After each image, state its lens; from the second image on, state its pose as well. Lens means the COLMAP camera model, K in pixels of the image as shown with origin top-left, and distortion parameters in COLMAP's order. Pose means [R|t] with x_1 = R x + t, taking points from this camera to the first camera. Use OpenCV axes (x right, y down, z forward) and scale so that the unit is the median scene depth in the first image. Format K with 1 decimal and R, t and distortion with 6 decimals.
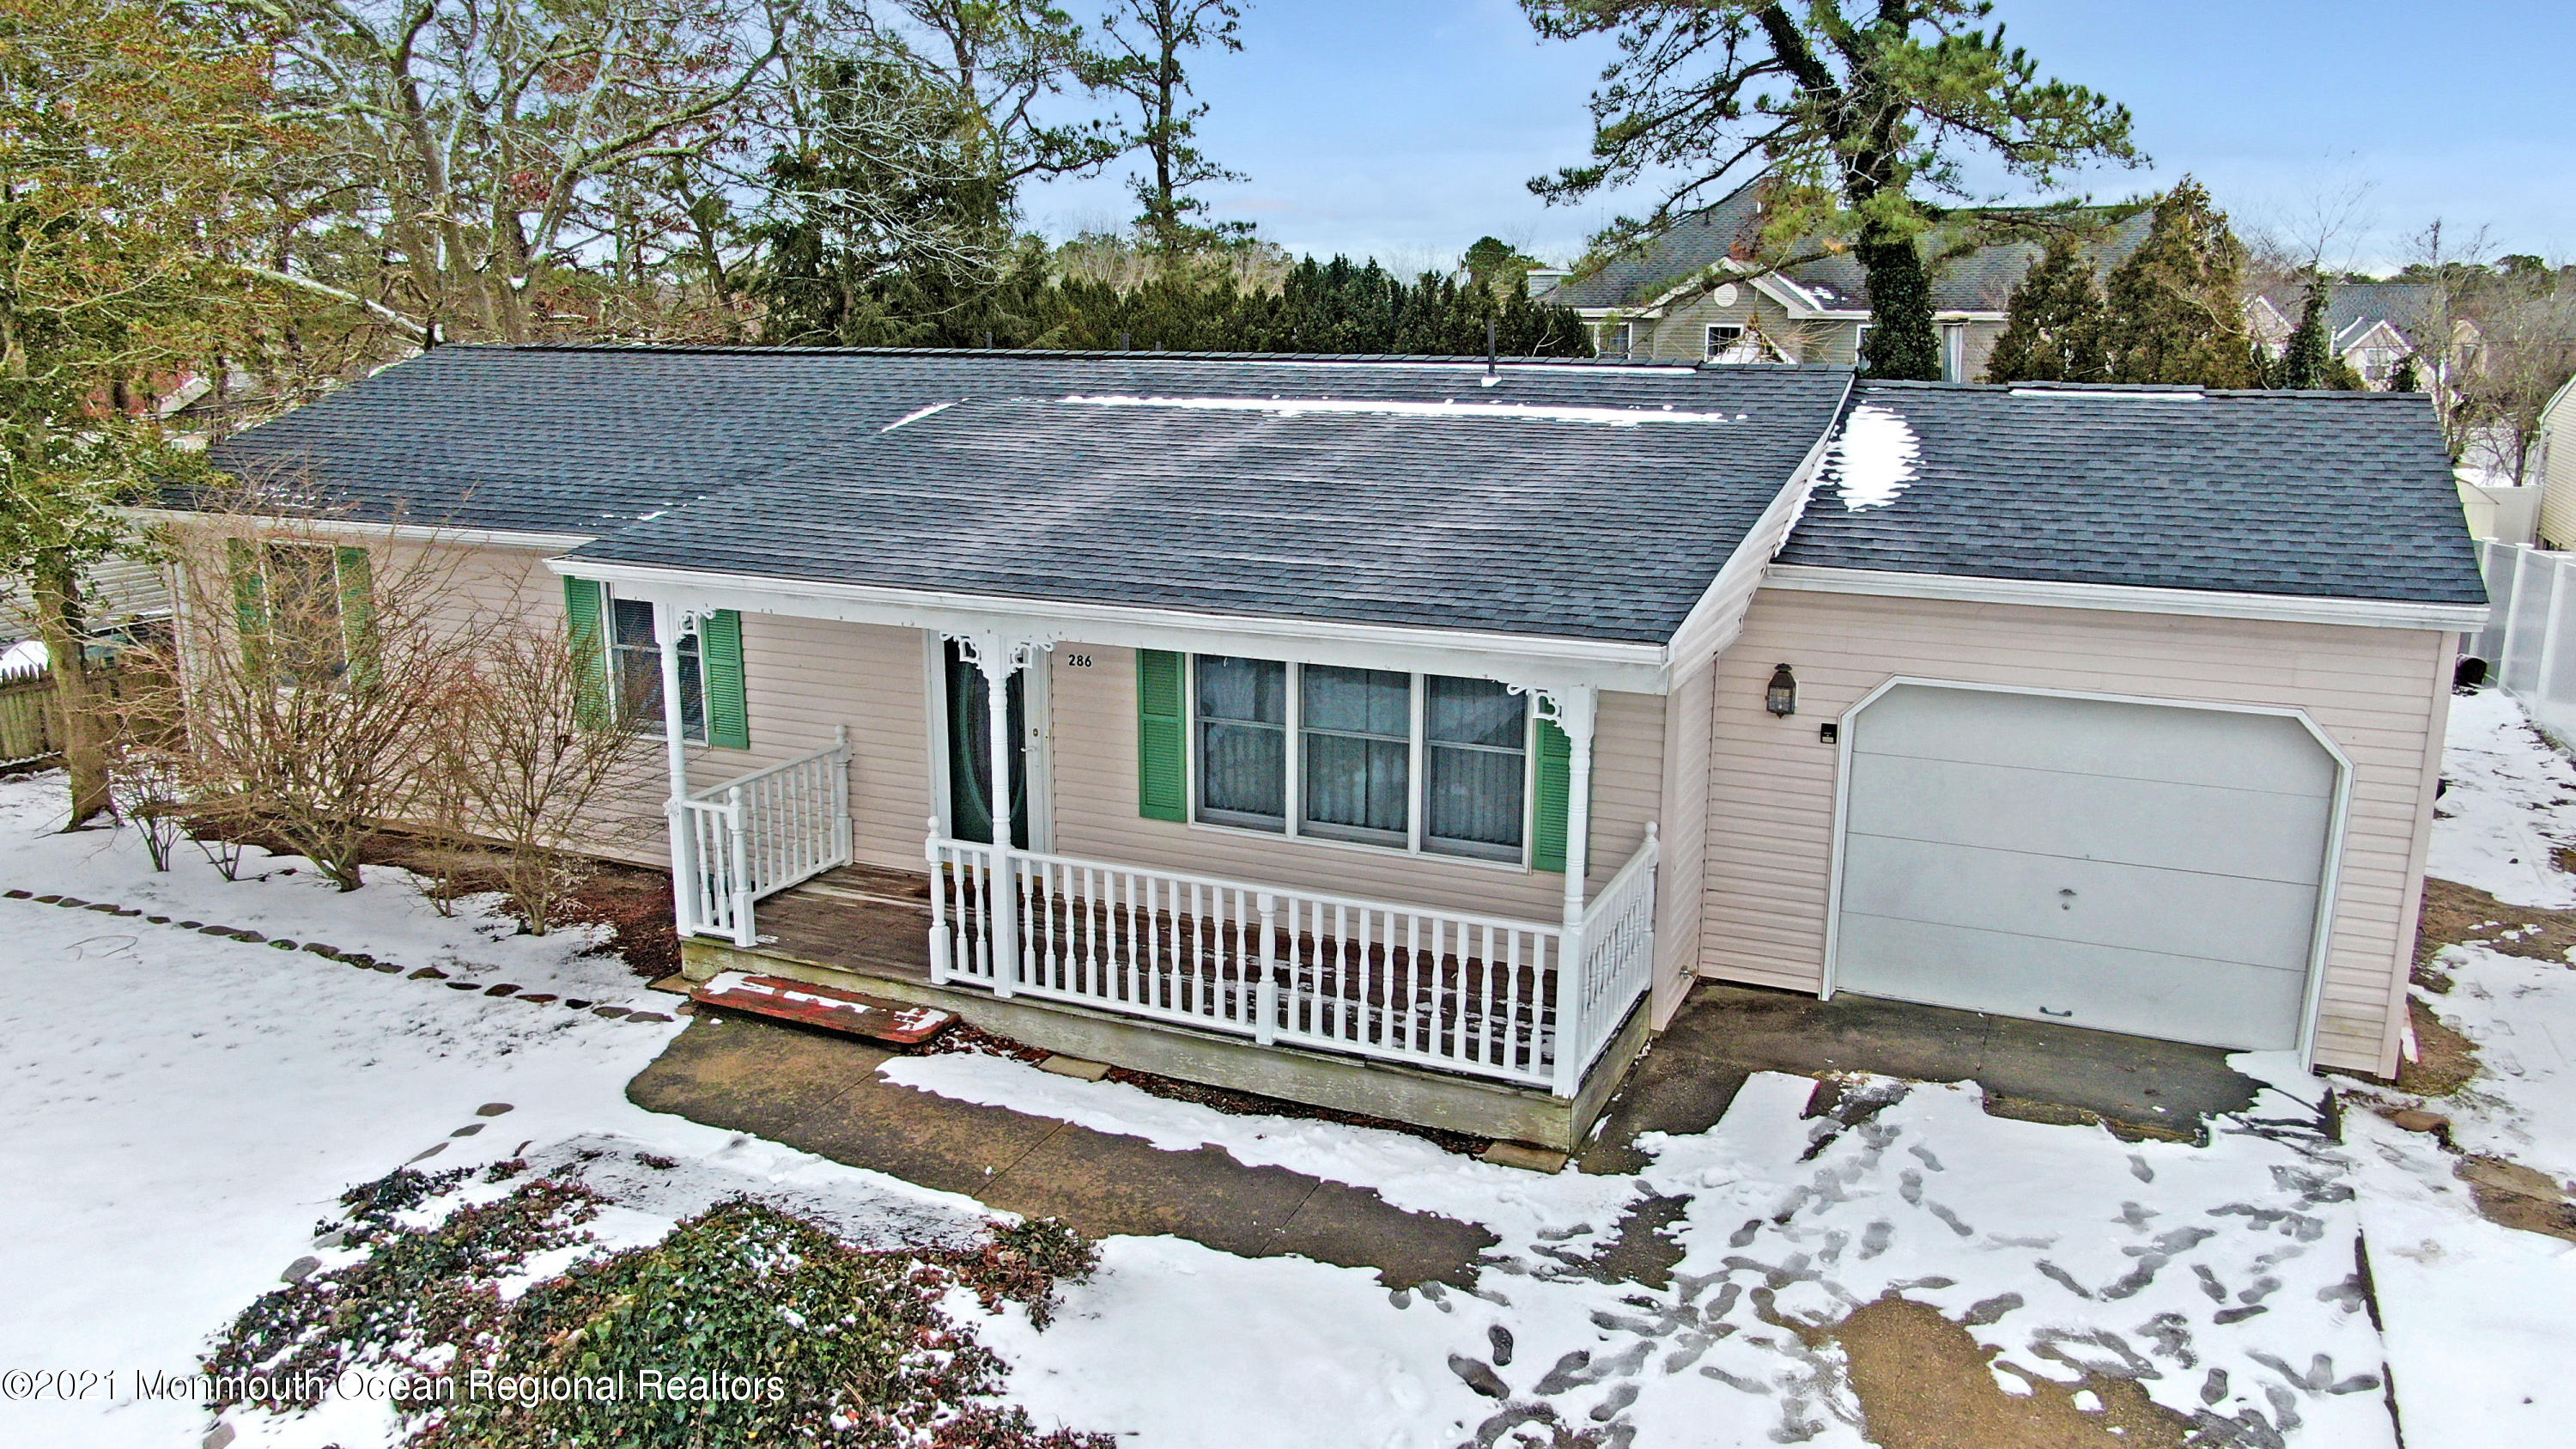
lens RADIAL K [[1846.9, 0, 1293.1], [0, 1846.9, 734.8], [0, 0, 1]] dist [-0.026793, 0.012927]
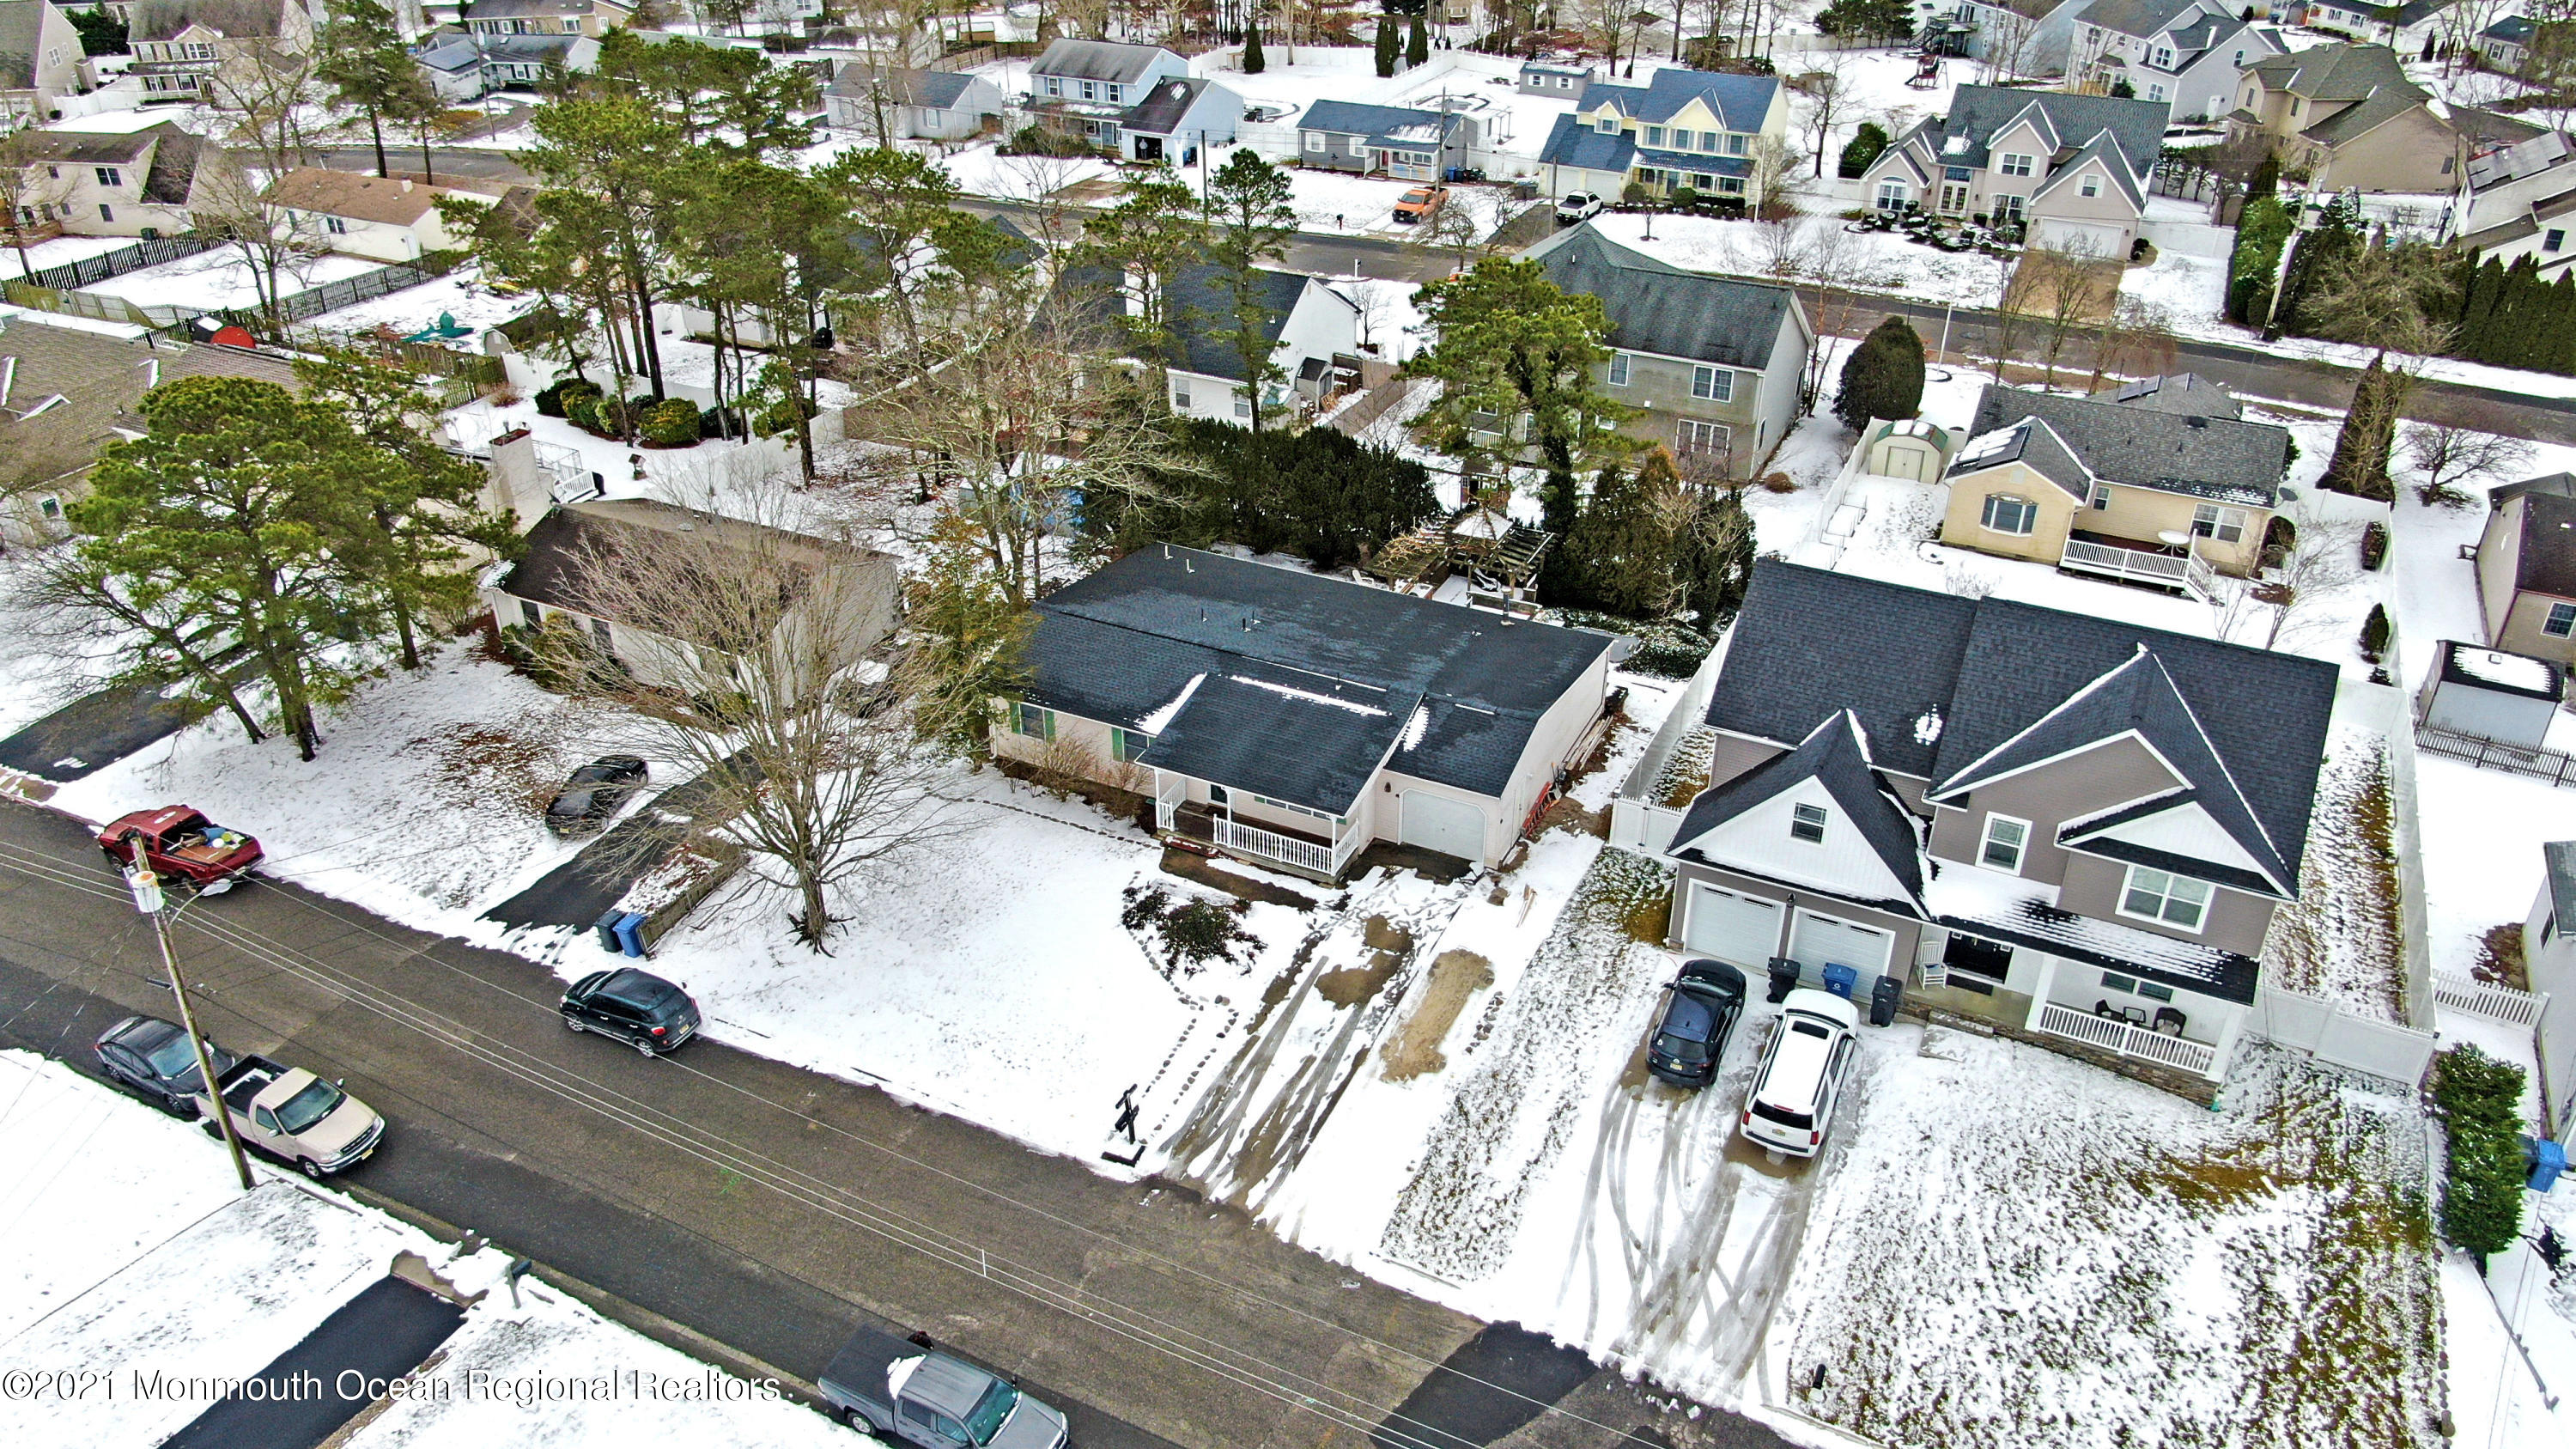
lens RADIAL K [[1846.9, 0, 1289.0], [0, 1846.9, 733.3], [0, 0, 1]] dist [-0.026793, 0.012927]
pose [[0.999540, 0.012872, -0.027476, 0.152723], [-0.003976, 0.953310, 0.301969, -1.803428], [0.030080, -0.301720, 0.952922, -3.984990]]
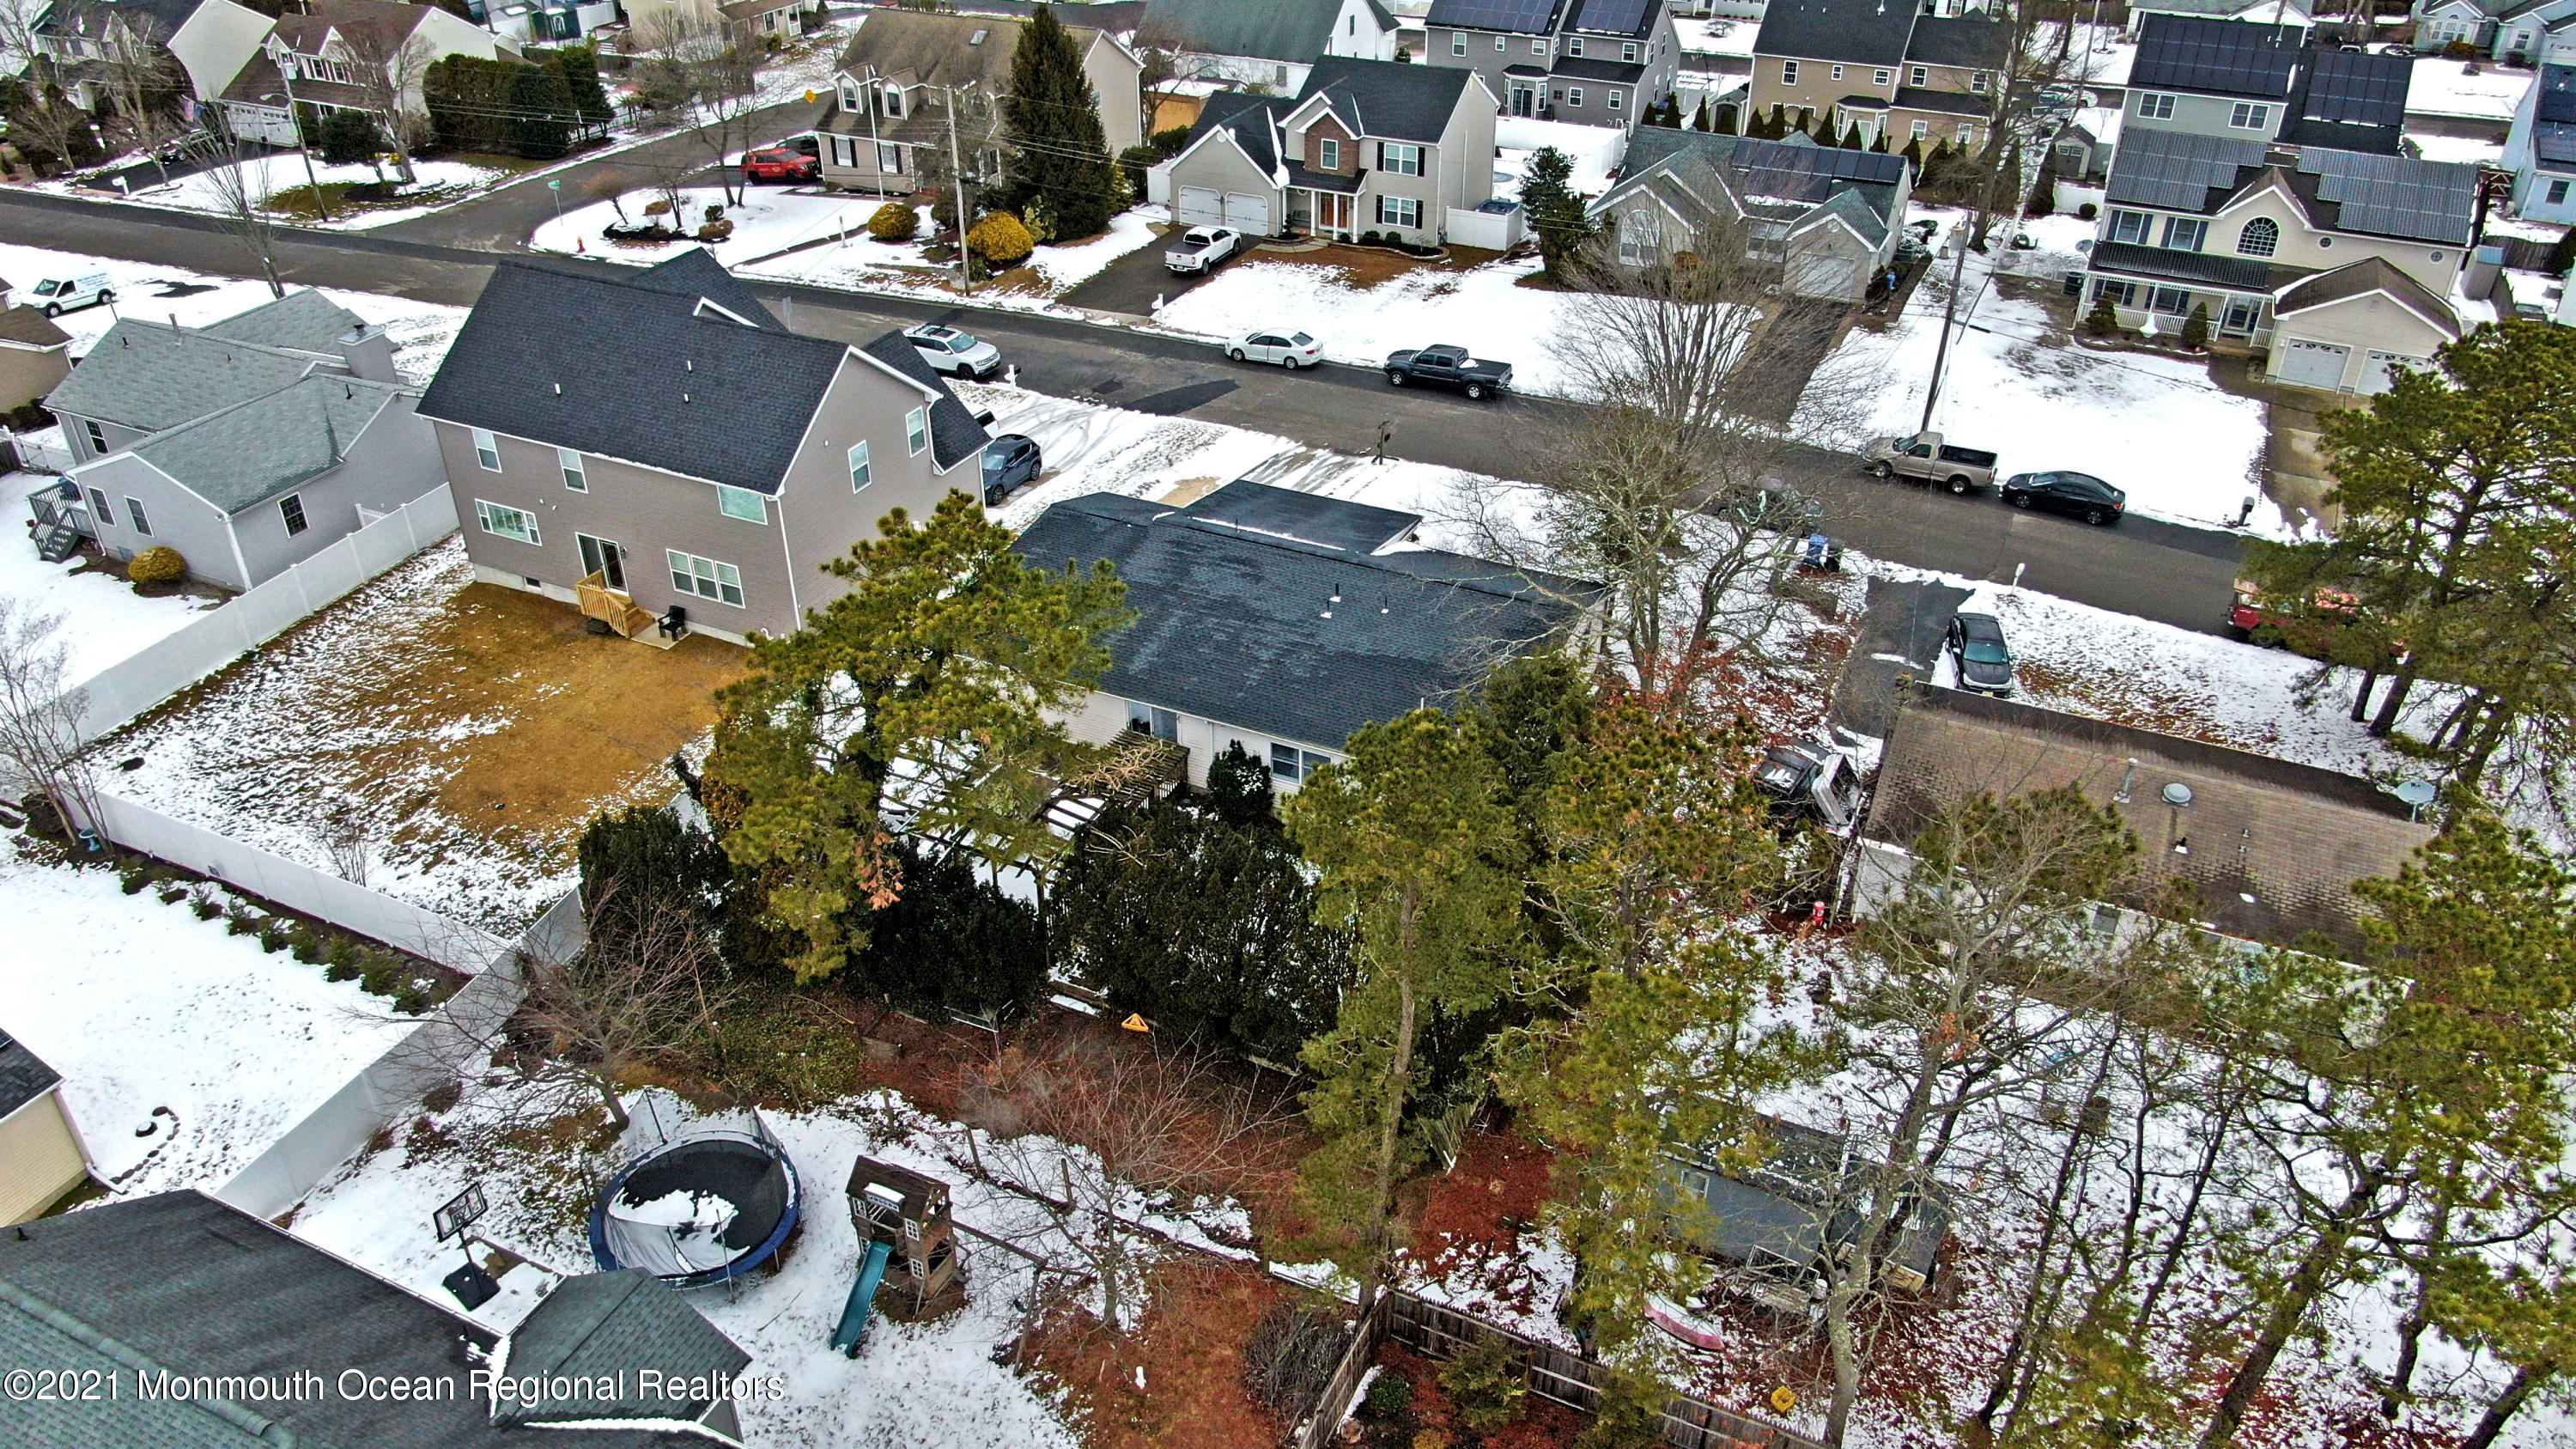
lens RADIAL K [[1846.9, 0, 1284.6], [0, 1846.9, 728.2], [0, 0, 1]] dist [-0.026793, 0.012927]
pose [[-0.999809, -0.010092, 0.016736, -0.099311], [0.005052, 0.693776, 0.720173, -3.895871], [-0.018880, 0.720120, -0.693593, 5.693312]]
